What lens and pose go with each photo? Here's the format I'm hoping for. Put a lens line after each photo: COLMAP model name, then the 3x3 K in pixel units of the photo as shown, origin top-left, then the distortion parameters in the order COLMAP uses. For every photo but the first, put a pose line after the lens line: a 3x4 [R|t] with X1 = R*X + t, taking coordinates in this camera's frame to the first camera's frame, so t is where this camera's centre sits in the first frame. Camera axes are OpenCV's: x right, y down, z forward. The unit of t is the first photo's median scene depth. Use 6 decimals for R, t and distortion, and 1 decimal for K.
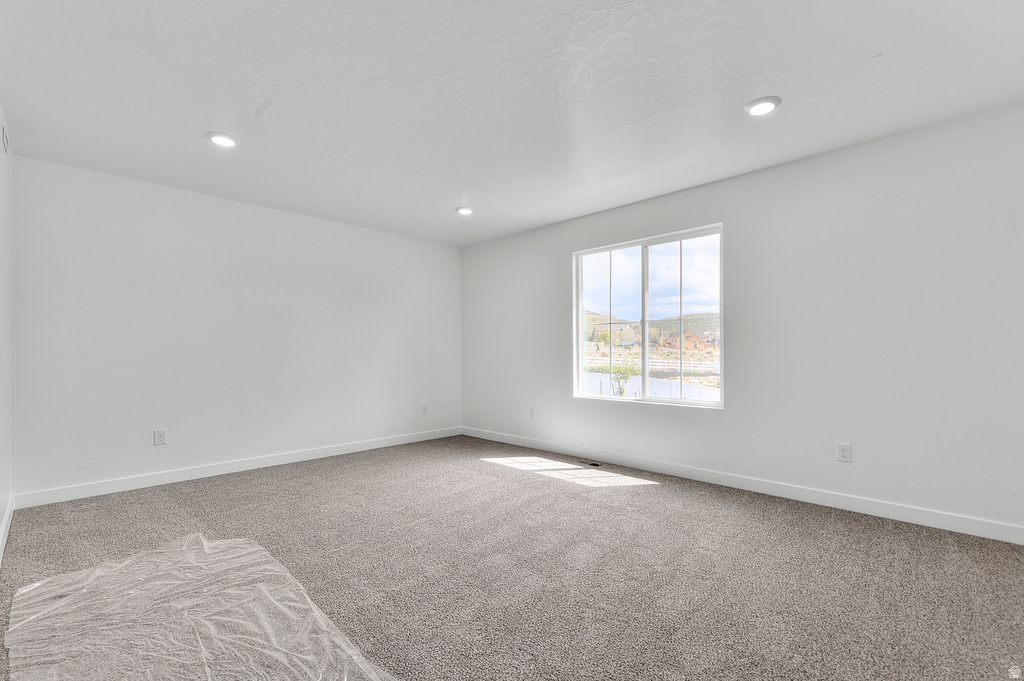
lens RADIAL K [[440.5, 0, 519.5], [0, 440.5, 355.1], [0, 0, 1]] dist [0.000591, -0.000283]
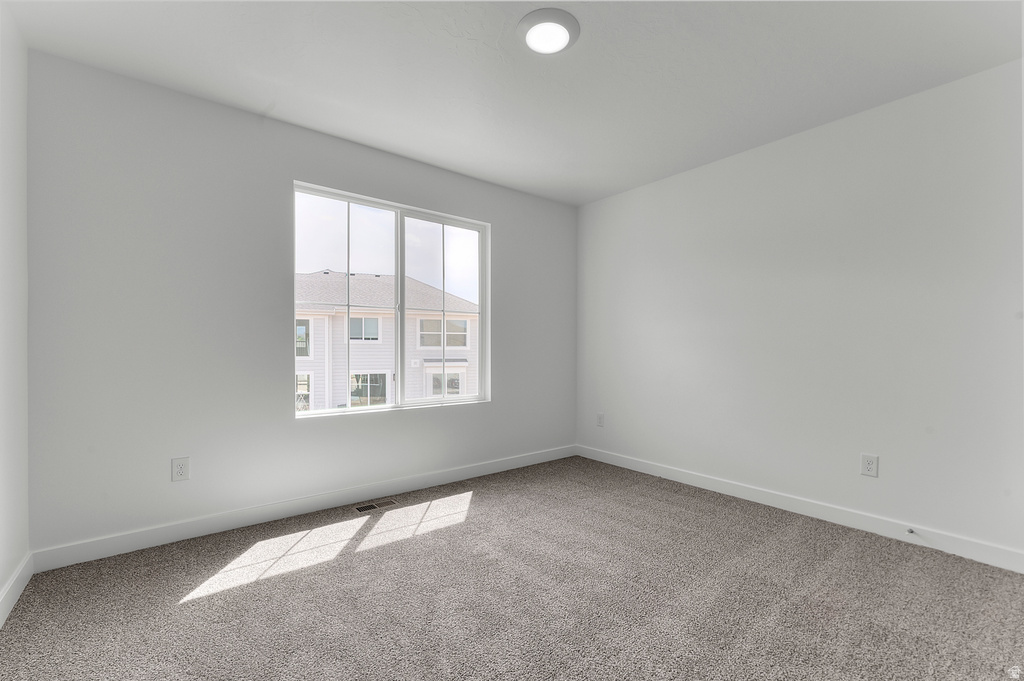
lens RADIAL K [[440.5, 0, 519.5], [0, 440.5, 355.1], [0, 0, 1]] dist [0.000591, -0.000283]
pose [[0.132688, -0.007908, 0.991126, -0.494145], [0.009501, 0.999932, 0.006707, 0.006412], [-0.991112, 0.008527, 0.132754, 0.686319]]
